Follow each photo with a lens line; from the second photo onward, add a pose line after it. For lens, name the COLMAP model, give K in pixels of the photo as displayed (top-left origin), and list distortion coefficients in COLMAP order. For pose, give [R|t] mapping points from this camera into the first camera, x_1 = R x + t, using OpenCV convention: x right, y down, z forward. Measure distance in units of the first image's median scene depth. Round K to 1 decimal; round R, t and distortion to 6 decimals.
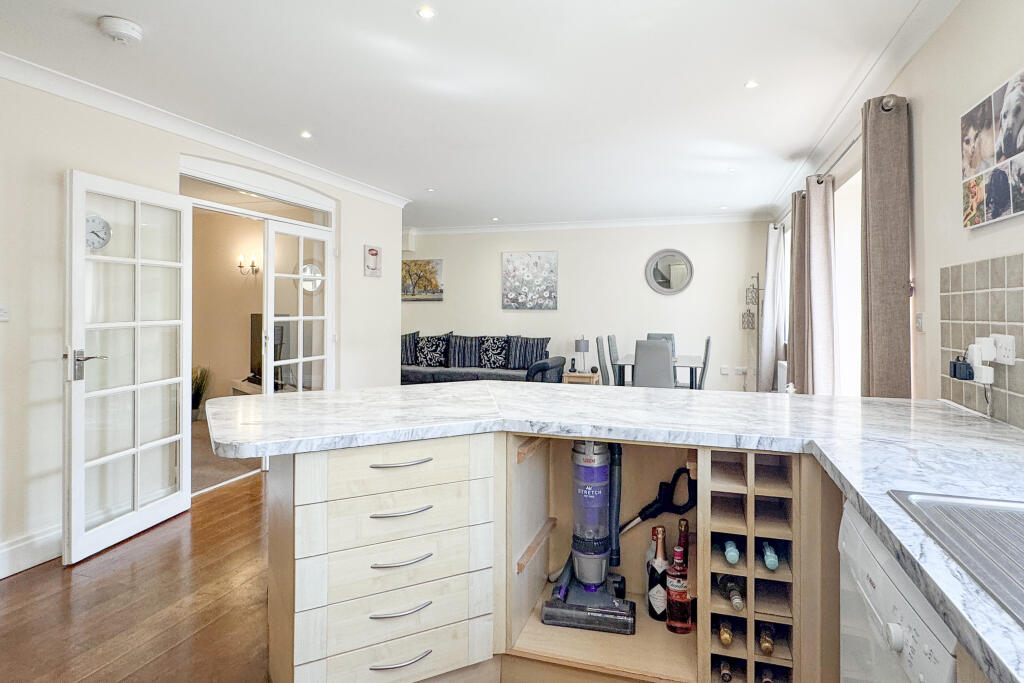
lens RADIAL K [[588.3, 0, 510.6], [0, 588.3, 299.2], [0, 0, 1]] dist [-0.001159, -0.000040]
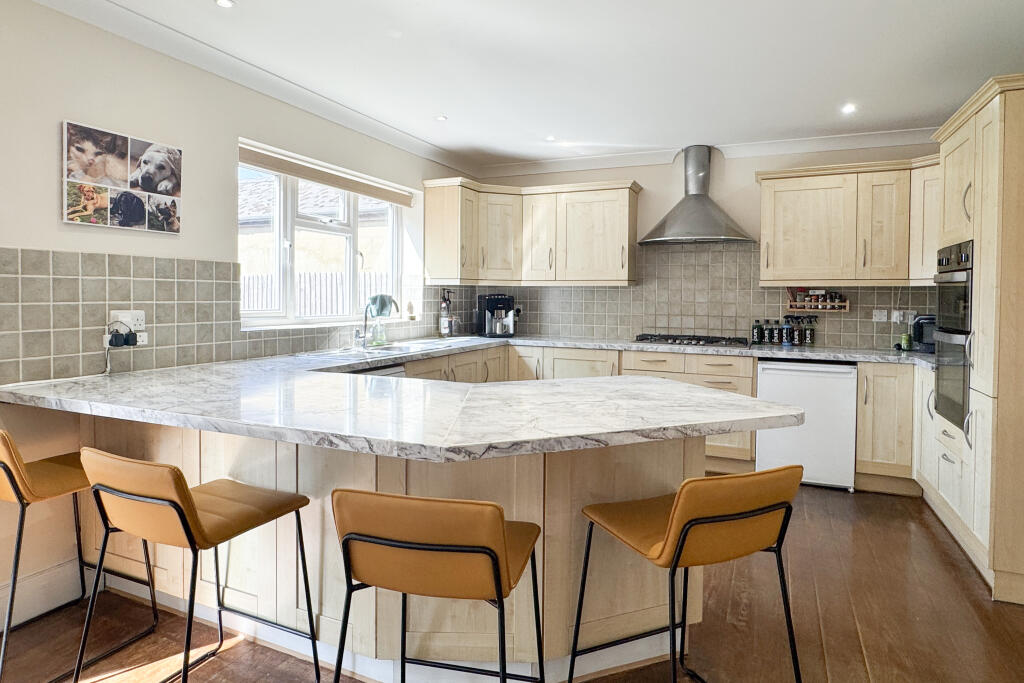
lens RADIAL K [[586.9, 0, 509.9], [0, 586.9, 314.7], [0, 0, 1]] dist [-0.000487, 0.000216]
pose [[-0.993807, -0.009138, 0.110741, -0.053983], [-0.007541, 0.999862, 0.014833, 0.009821], [-0.110861, 0.013906, -0.993739, 0.531576]]
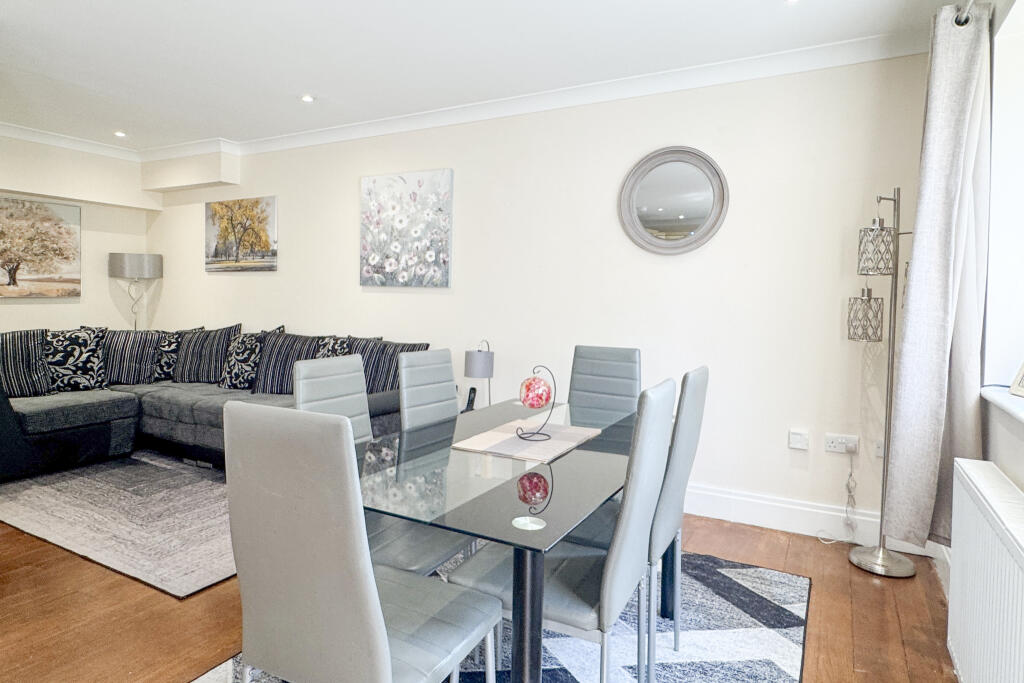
lens RADIAL K [[595.4, 0, 510.8], [0, 595.4, 312.4], [0, 0, 1]] dist [-0.000931, 0.000008]
pose [[0.981076, 0.019396, -0.192647, 0.232176], [-0.011599, 0.999071, 0.041516, 0.017816], [0.193273, -0.038496, 0.980390, 0.529875]]
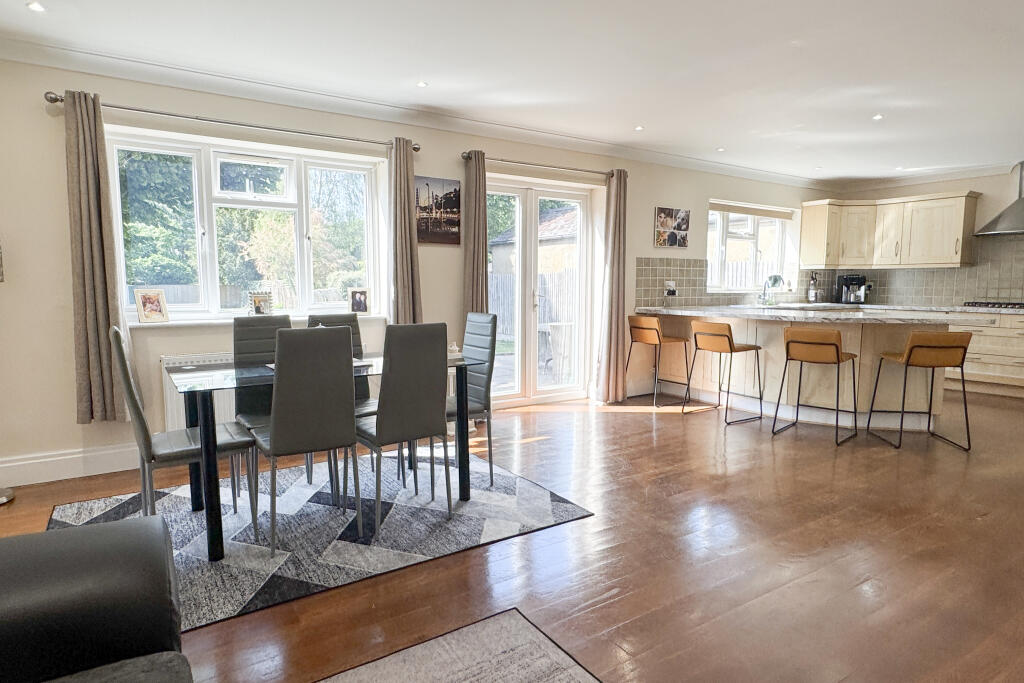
lens RADIAL K [[583.0, 0, 512.0], [0, 583.0, 341.5], [0, 0, 1]] dist [-0.000948, 0.000042]
pose [[-0.779533, -0.061293, 0.623355, -0.133163], [-0.010664, 0.996355, 0.084635, 0.030670], [-0.626270, 0.059328, -0.777345, 0.976036]]
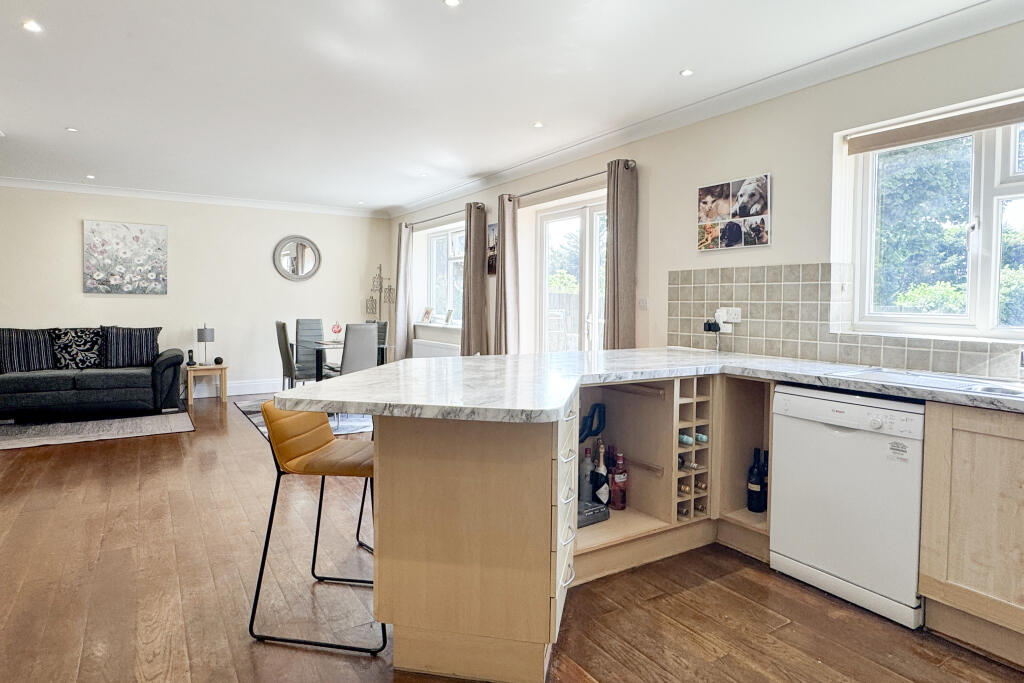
lens RADIAL K [[586.9, 0, 509.9], [0, 586.9, 314.7], [0, 0, 1]] dist [-0.000487, 0.000216]
pose [[0.642972, -0.014681, 0.765749, -0.259704], [-0.019949, 0.999156, 0.035906, 0.006679], [-0.765630, -0.038362, 0.642136, 0.071350]]
